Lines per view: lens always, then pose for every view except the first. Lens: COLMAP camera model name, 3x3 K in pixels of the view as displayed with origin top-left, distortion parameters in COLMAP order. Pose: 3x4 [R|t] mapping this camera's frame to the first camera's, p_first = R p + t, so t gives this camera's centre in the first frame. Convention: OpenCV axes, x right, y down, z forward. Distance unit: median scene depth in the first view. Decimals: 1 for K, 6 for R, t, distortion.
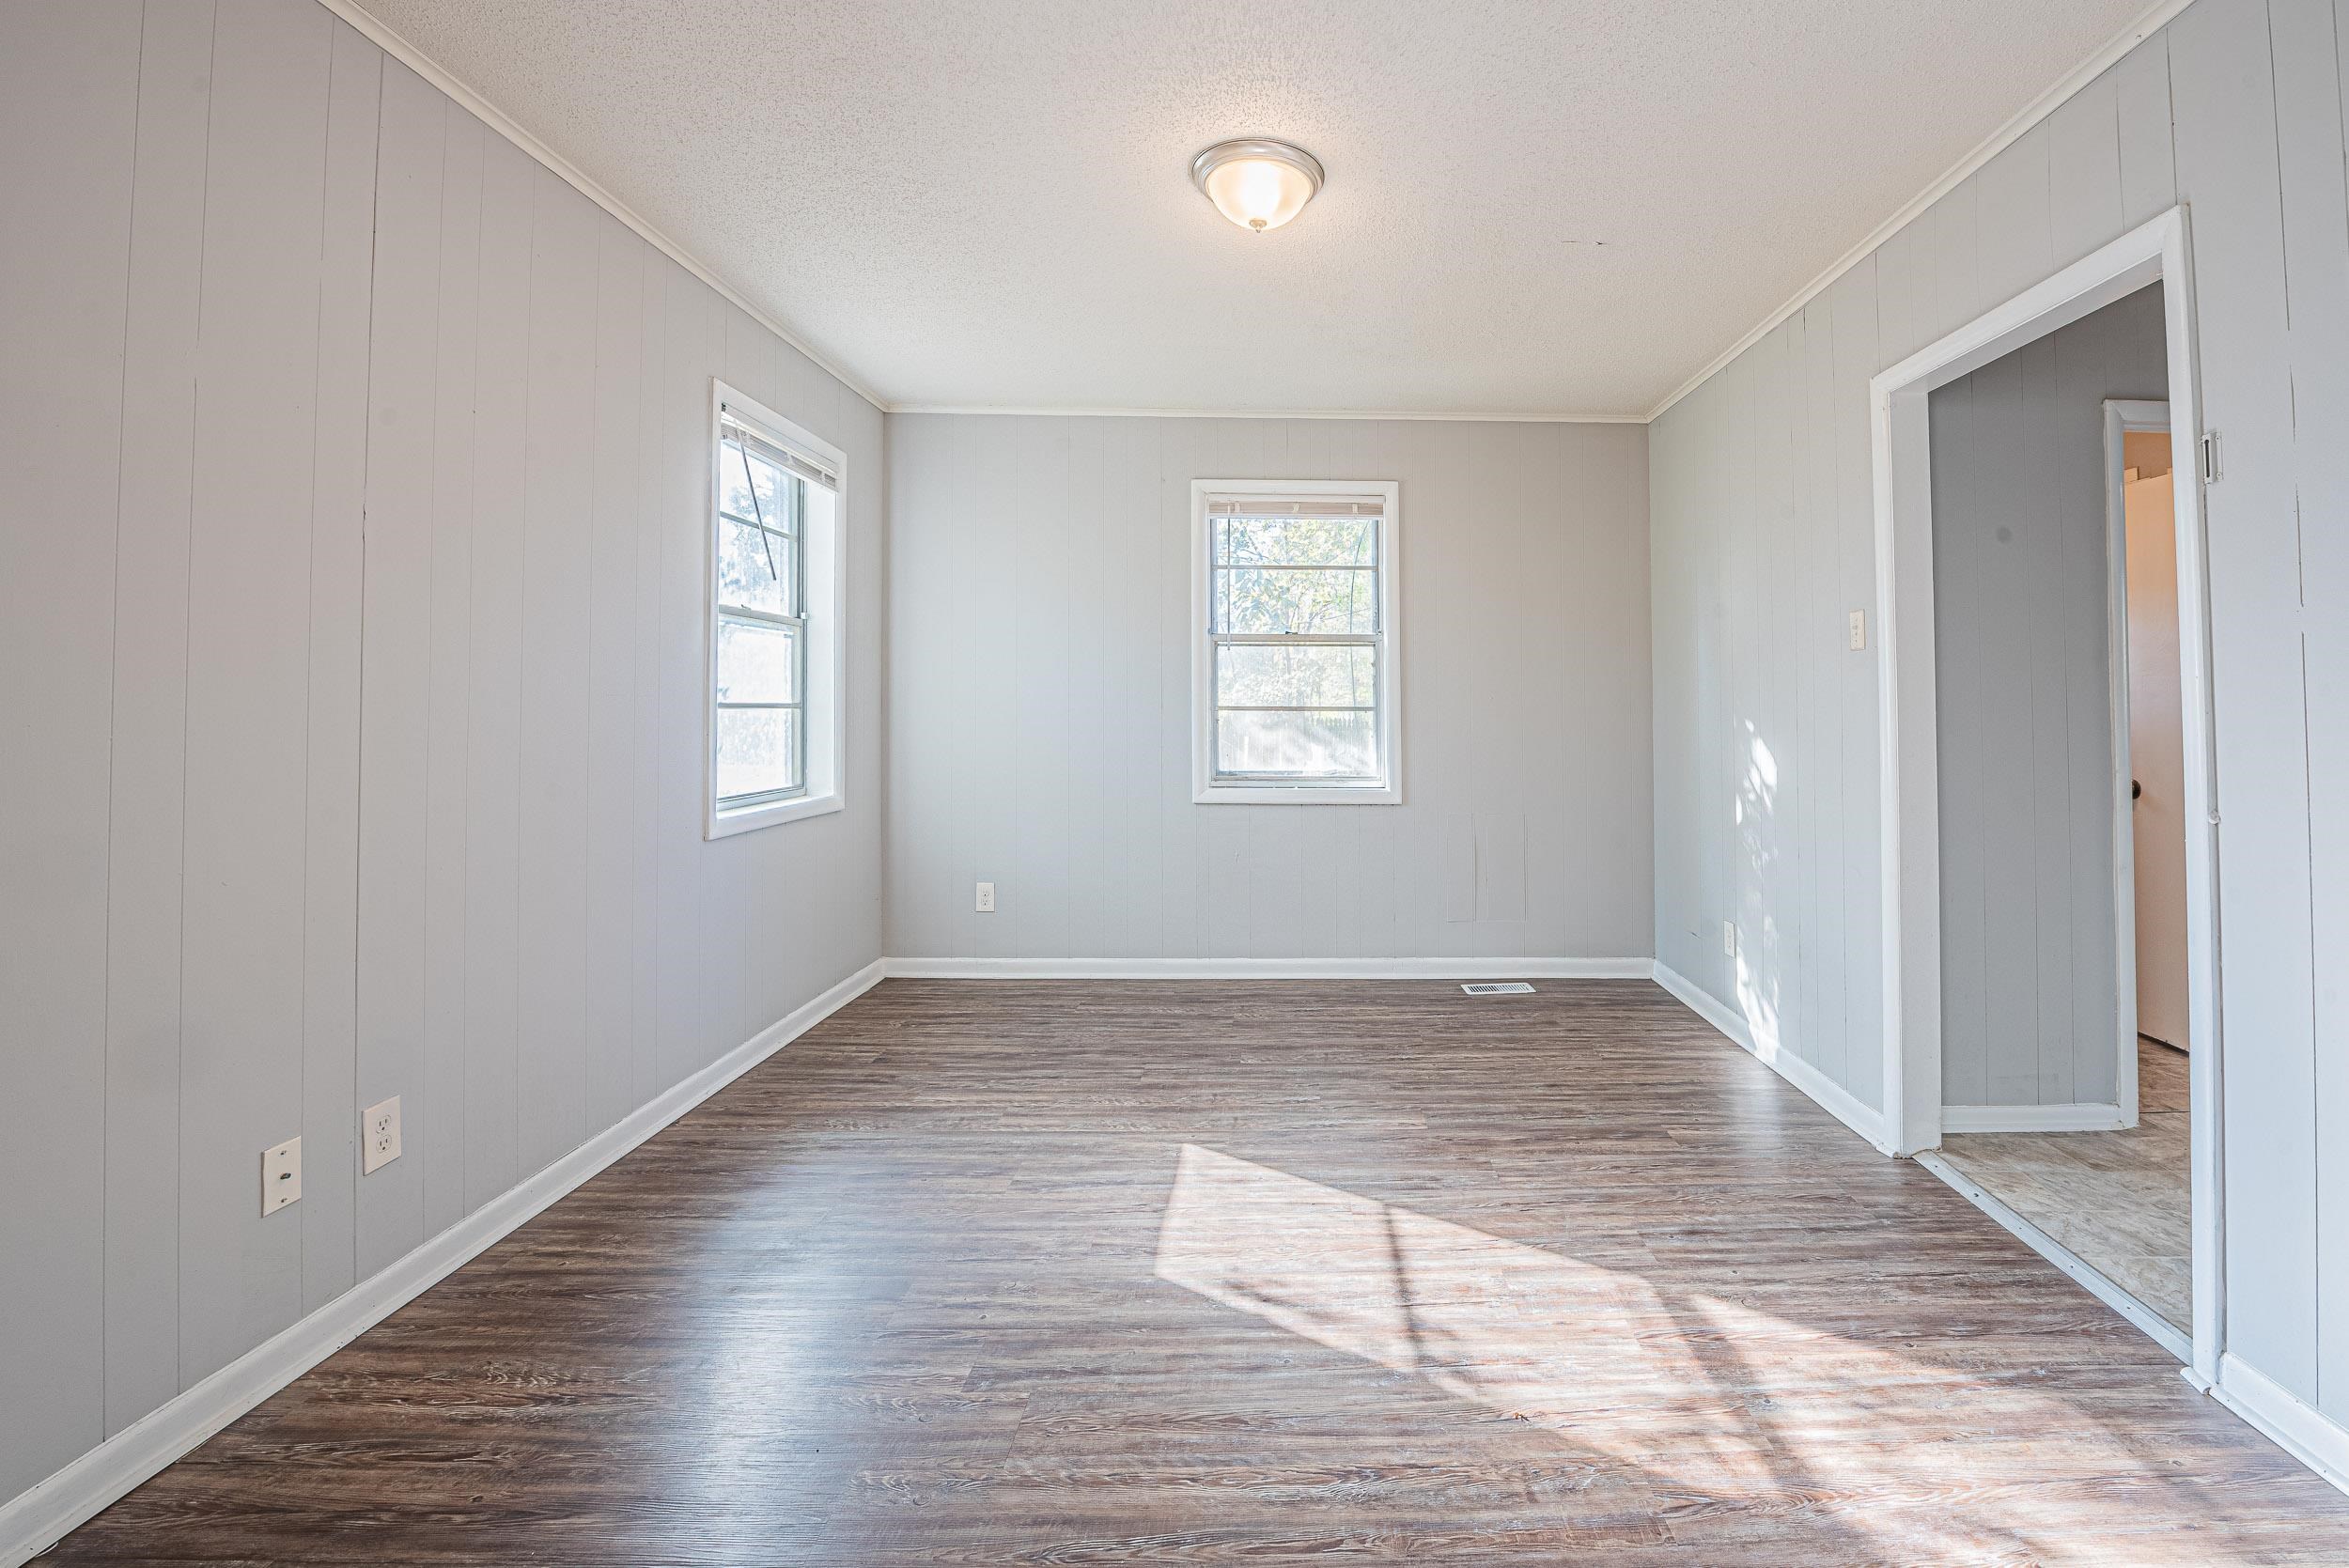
lens RADIAL K [[1199.4, 0, 1174.1], [0, 1199.4, 712.7], [0, 0, 1]] dist [-0.000364, -0.009528]
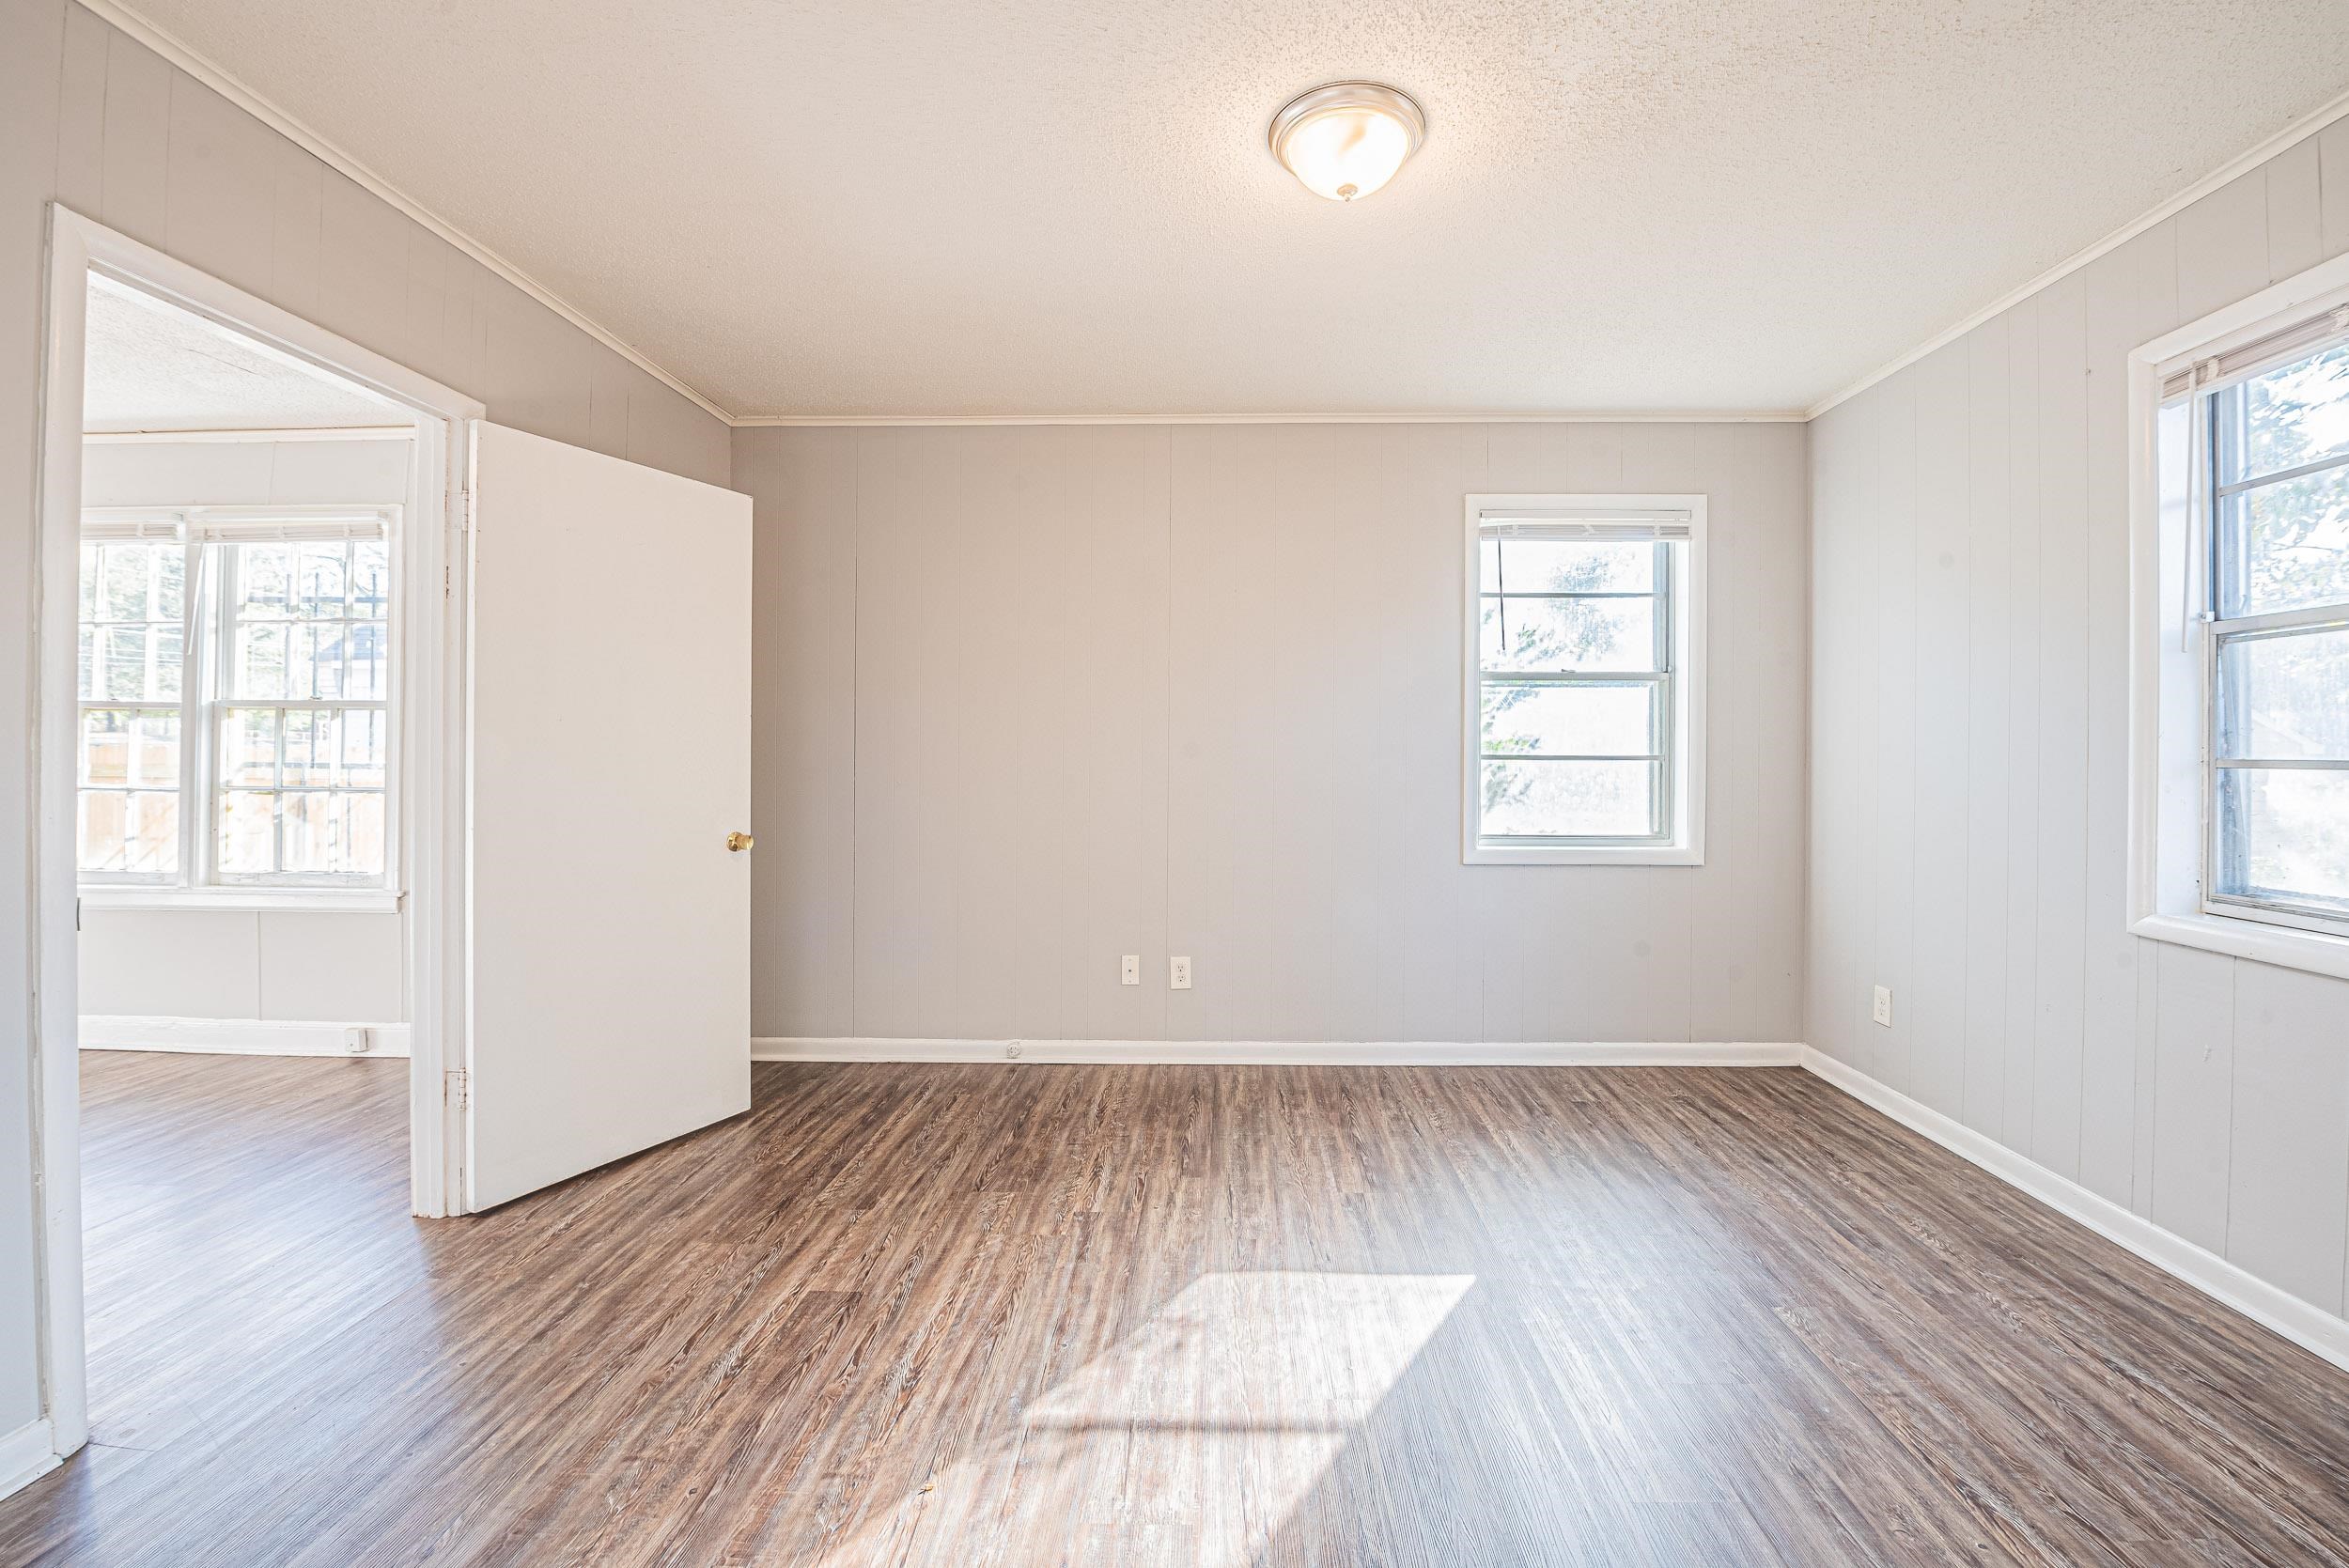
lens RADIAL K [[948.2, 0, 1174.5], [0, 948.2, 784.0], [0, 0, 1]] dist [-0.001226, -0.006475]
pose [[-0.076196, 0.025922, -0.996756, 0.817385], [-0.006057, 0.999632, 0.026460, -0.003625], [0.997074, 0.008054, -0.076011, 1.001204]]
